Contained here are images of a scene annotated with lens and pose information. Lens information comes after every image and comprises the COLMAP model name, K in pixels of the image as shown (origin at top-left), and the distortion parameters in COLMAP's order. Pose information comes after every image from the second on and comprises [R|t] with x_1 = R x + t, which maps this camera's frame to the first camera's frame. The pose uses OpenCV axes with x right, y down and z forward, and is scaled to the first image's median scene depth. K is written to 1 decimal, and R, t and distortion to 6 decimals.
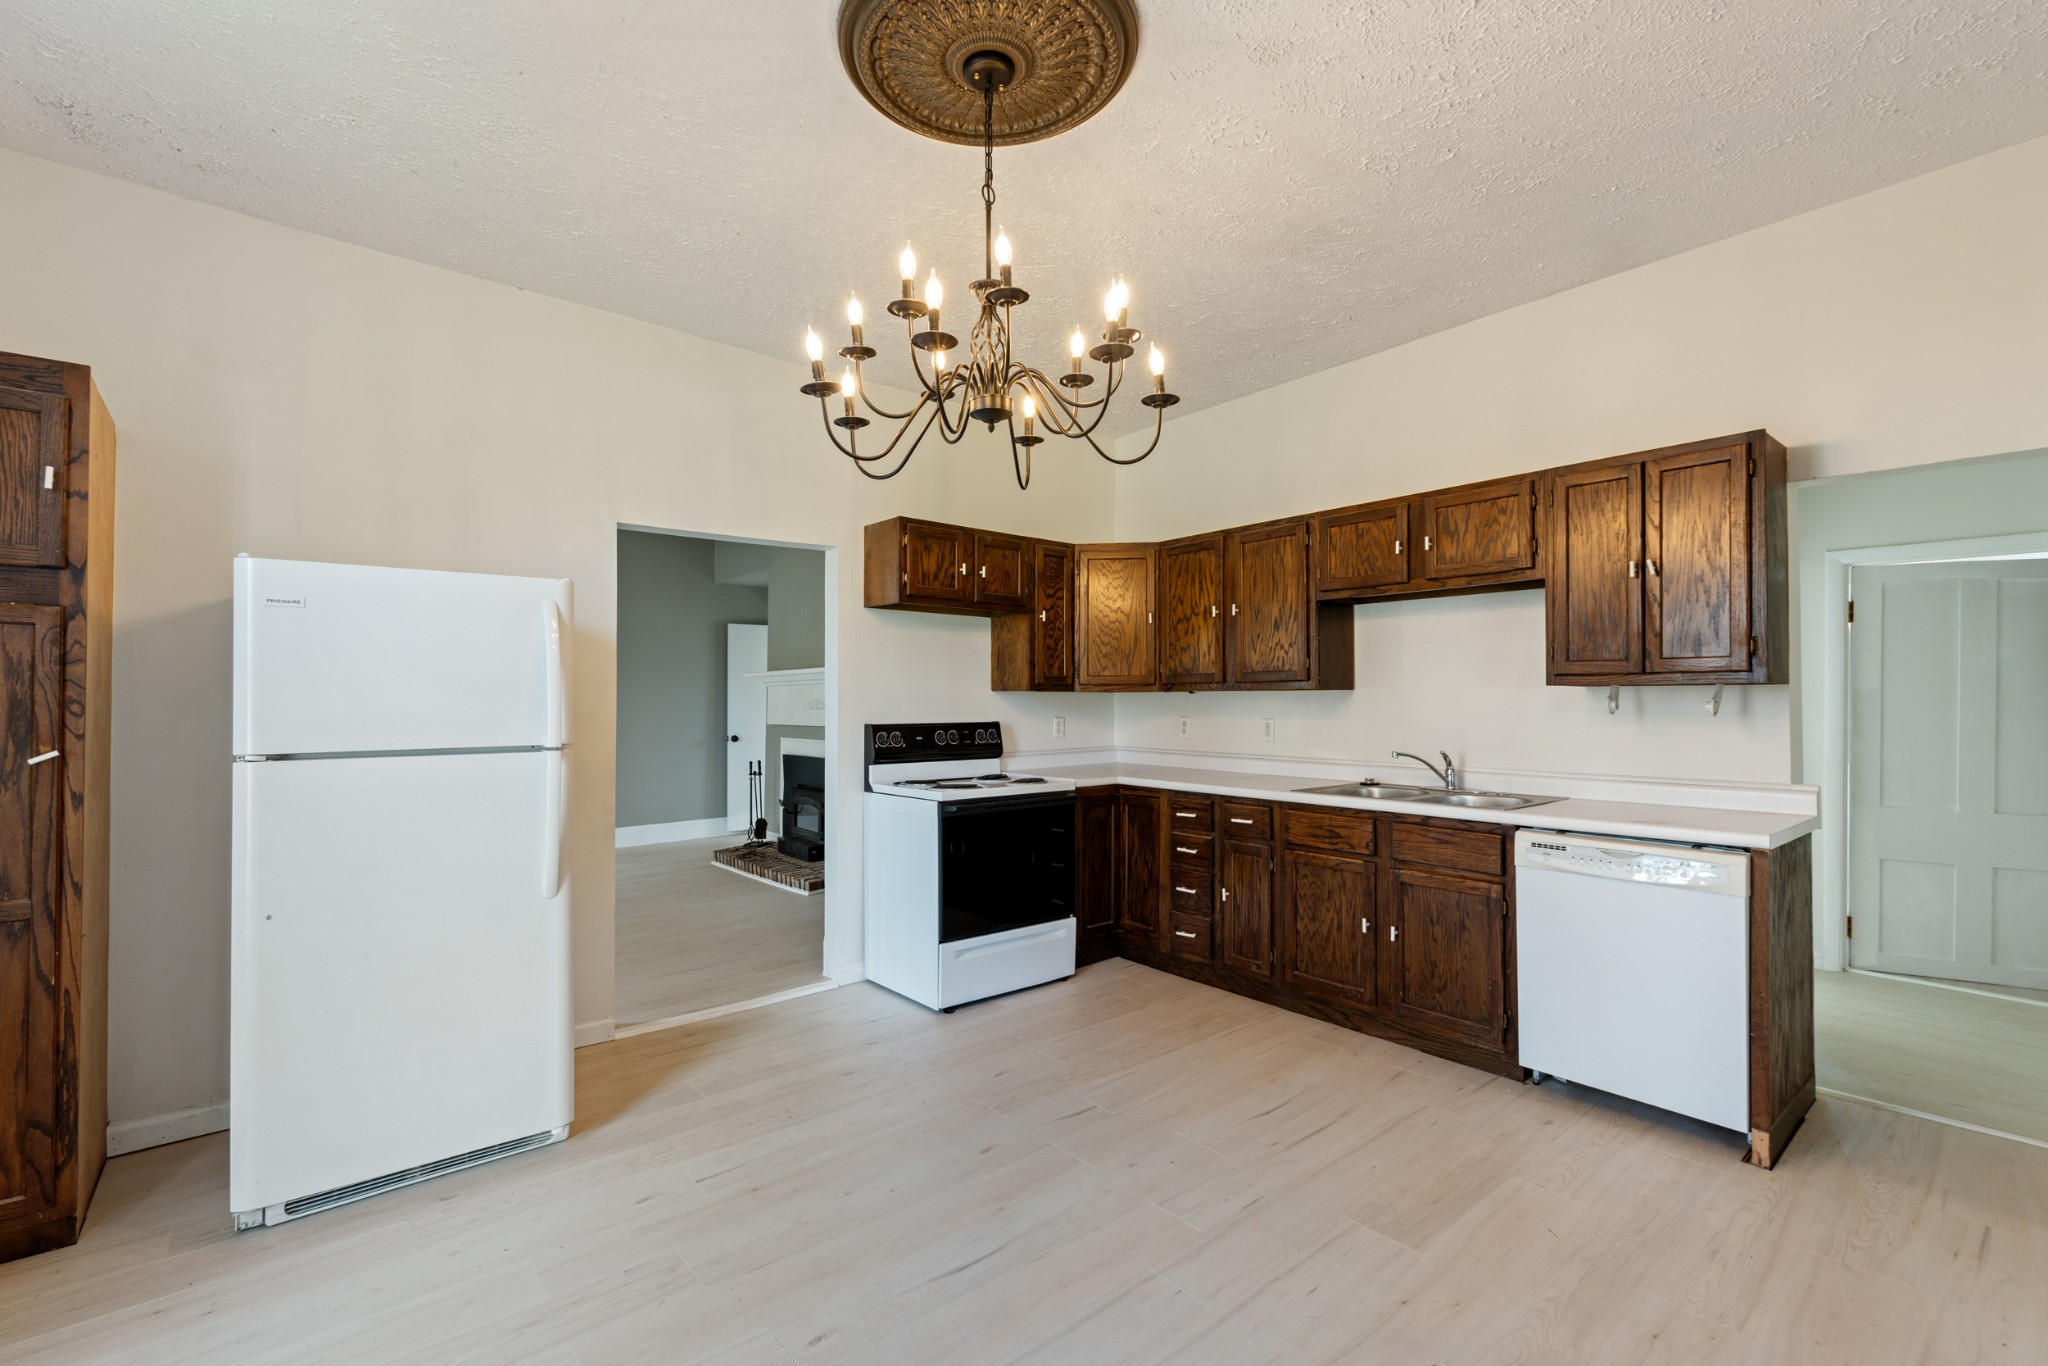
lens RADIAL K [[895.9, 0, 1020.2], [0, 895.9, 693.8], [0, 0, 1]] dist [-0.001982, -0.000212]
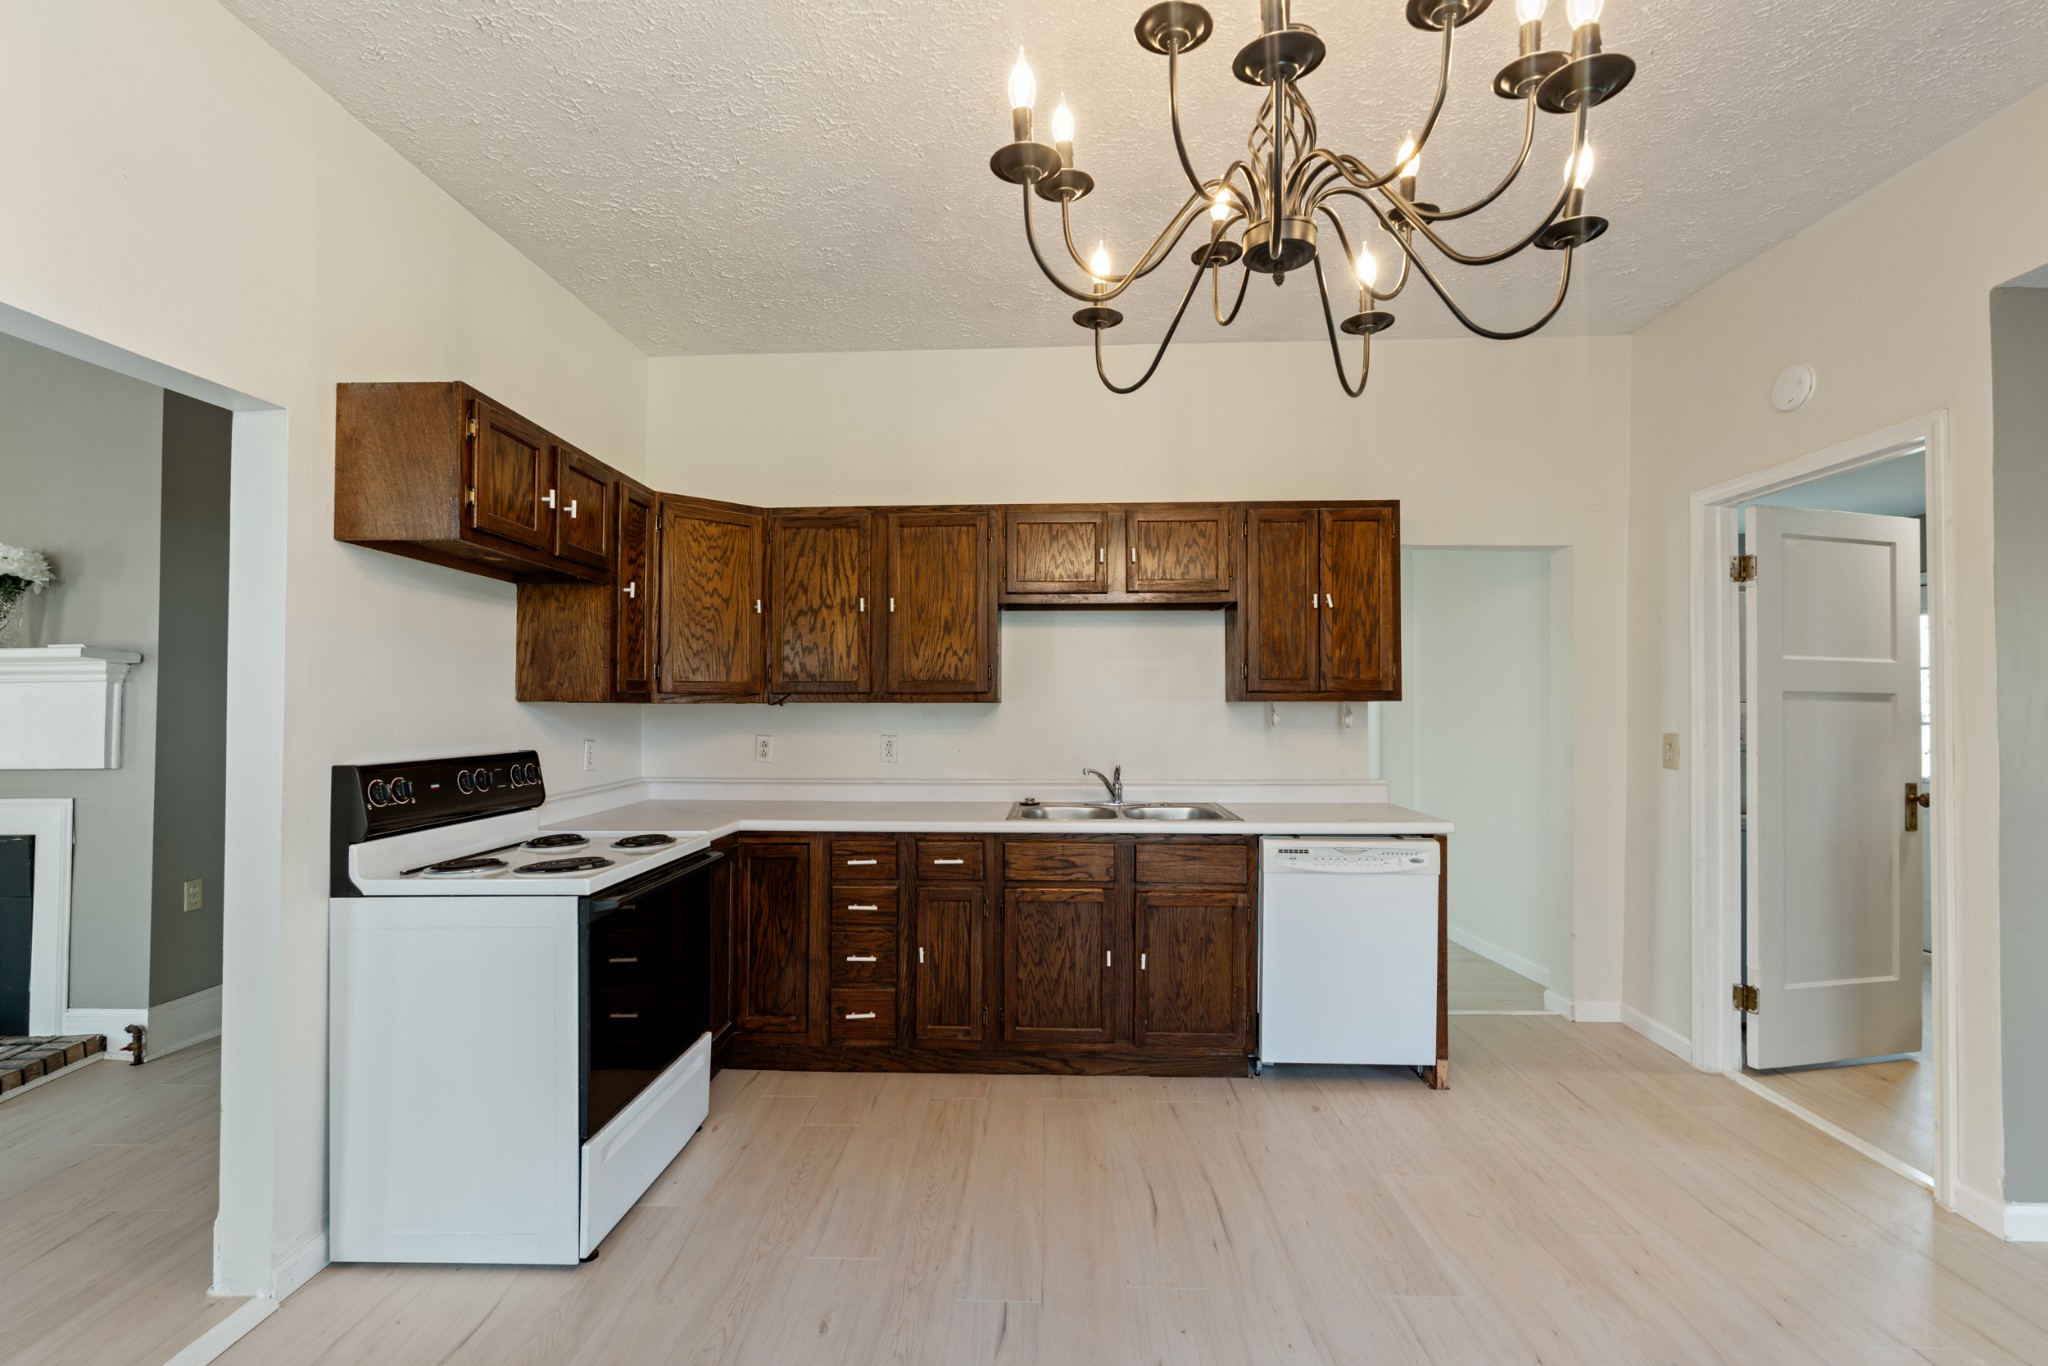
lens RADIAL K [[895.9, 0, 1020.2], [0, 895.9, 693.8], [0, 0, 1]] dist [-0.001982, -0.000212]
pose [[0.661710, 0.011500, 0.749671, -0.311517], [-0.004357, 0.999924, -0.011493, -0.003381], [-0.749747, 0.004338, 0.661710, 0.379166]]
